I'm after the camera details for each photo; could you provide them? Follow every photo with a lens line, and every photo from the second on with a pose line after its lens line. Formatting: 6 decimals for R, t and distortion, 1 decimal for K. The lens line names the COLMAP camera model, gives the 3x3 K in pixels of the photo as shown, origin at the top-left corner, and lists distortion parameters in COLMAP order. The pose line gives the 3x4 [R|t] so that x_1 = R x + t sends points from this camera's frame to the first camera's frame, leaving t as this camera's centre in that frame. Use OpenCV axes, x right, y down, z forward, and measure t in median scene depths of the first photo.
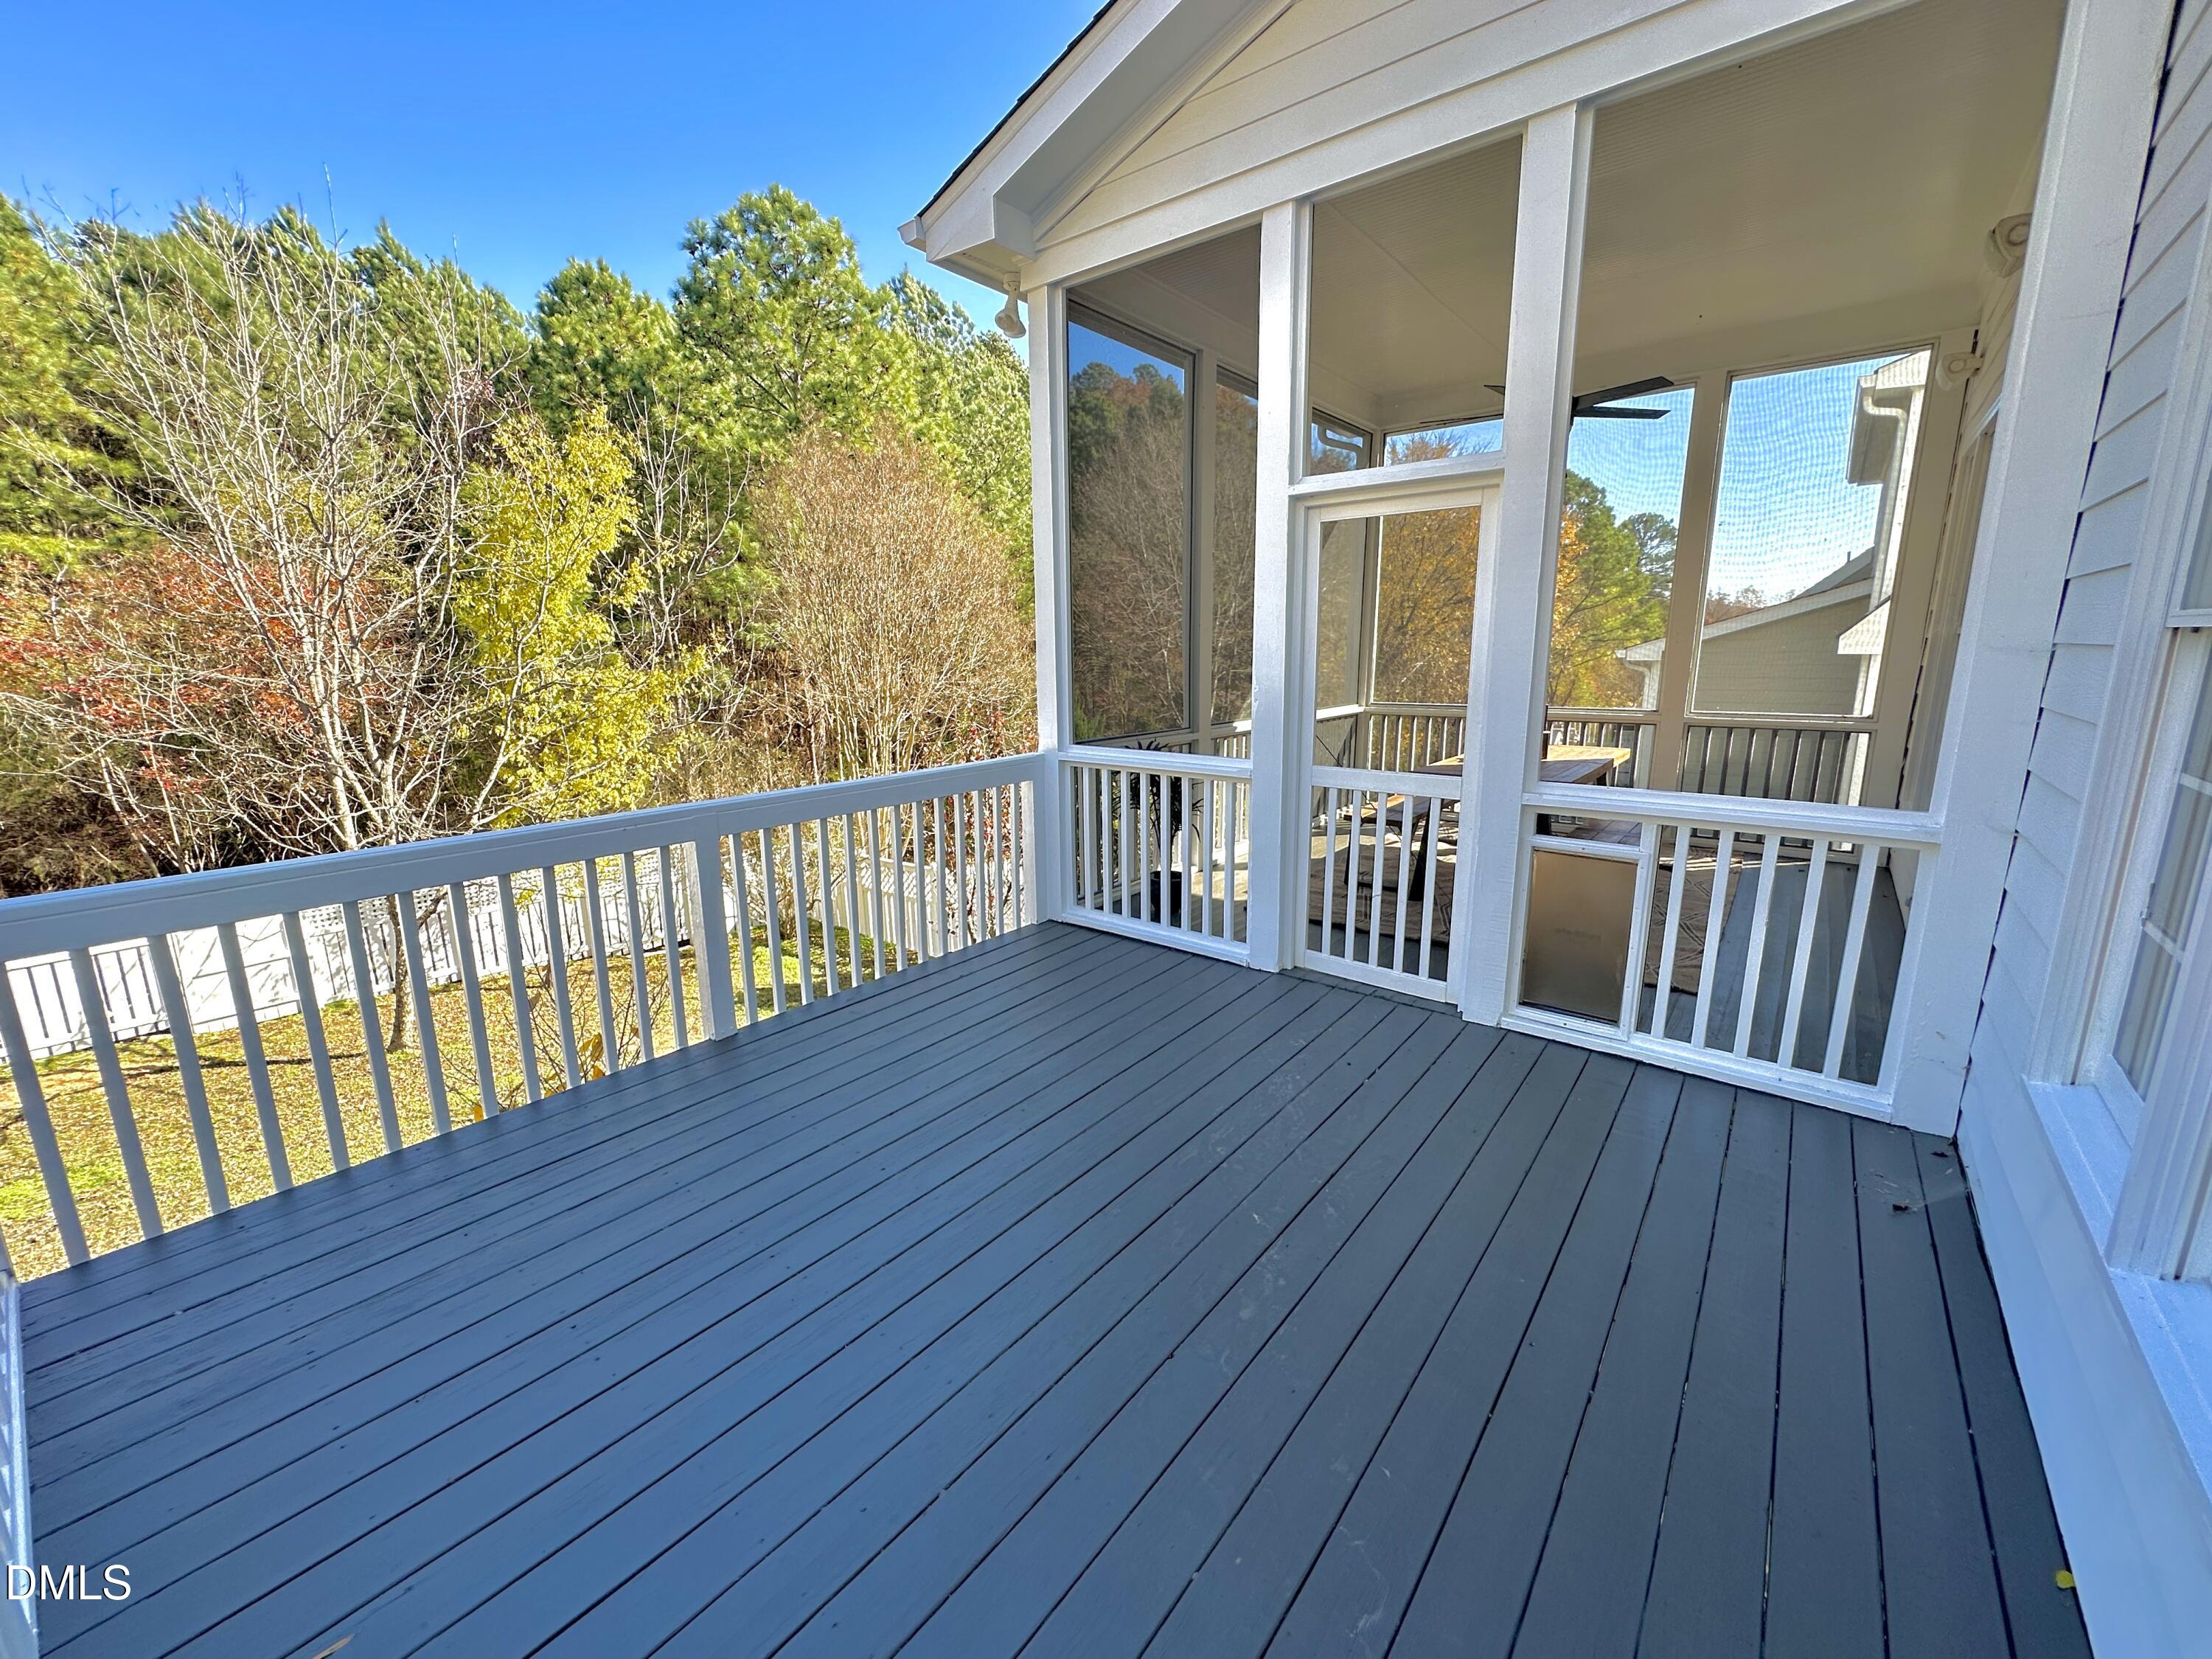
lens RADIAL K [[881.9, 0, 1104.6], [0, 881.9, 829.1], [0, 0, 1]] dist [-0.007353, 0.001444]
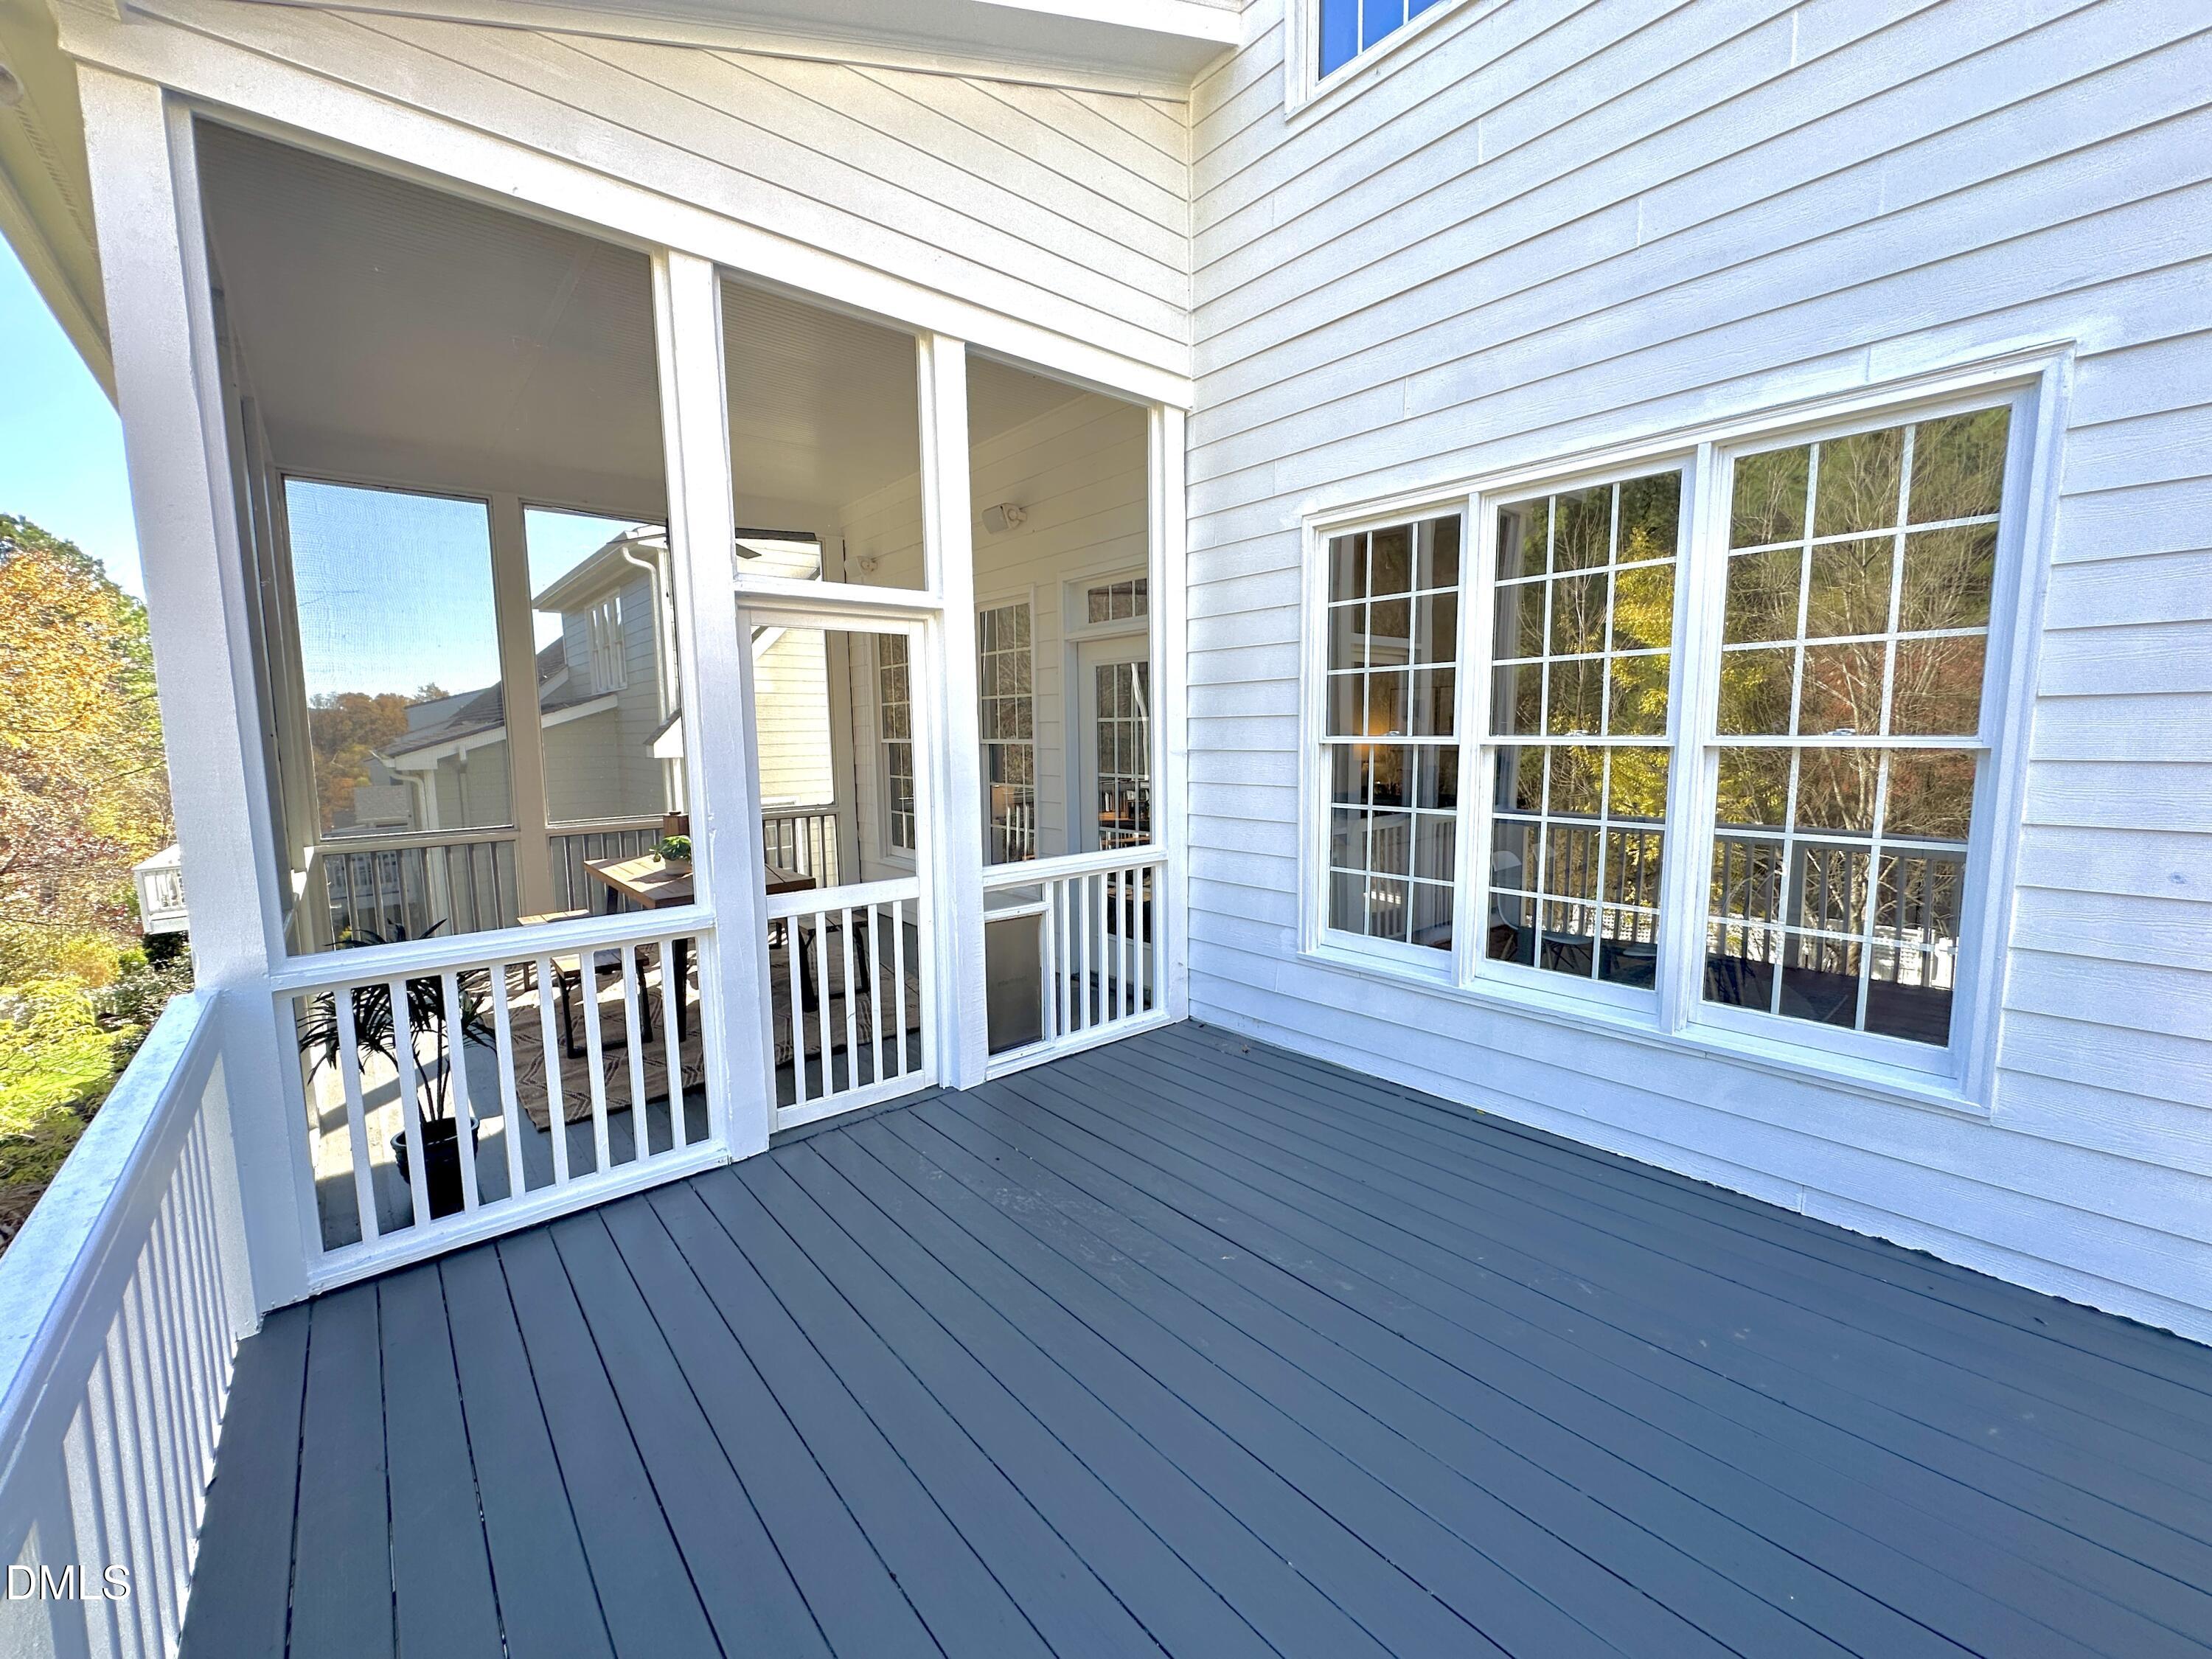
lens RADIAL K [[881.9, 0, 1109.6], [0, 881.9, 826.1], [0, 0, 1]] dist [-0.007353, 0.001444]
pose [[0.172580, -0.093724, 0.980526, -0.247065], [0.210290, 0.976018, 0.056280, -0.052364], [-0.962286, 0.196483, 0.188150, 0.224846]]
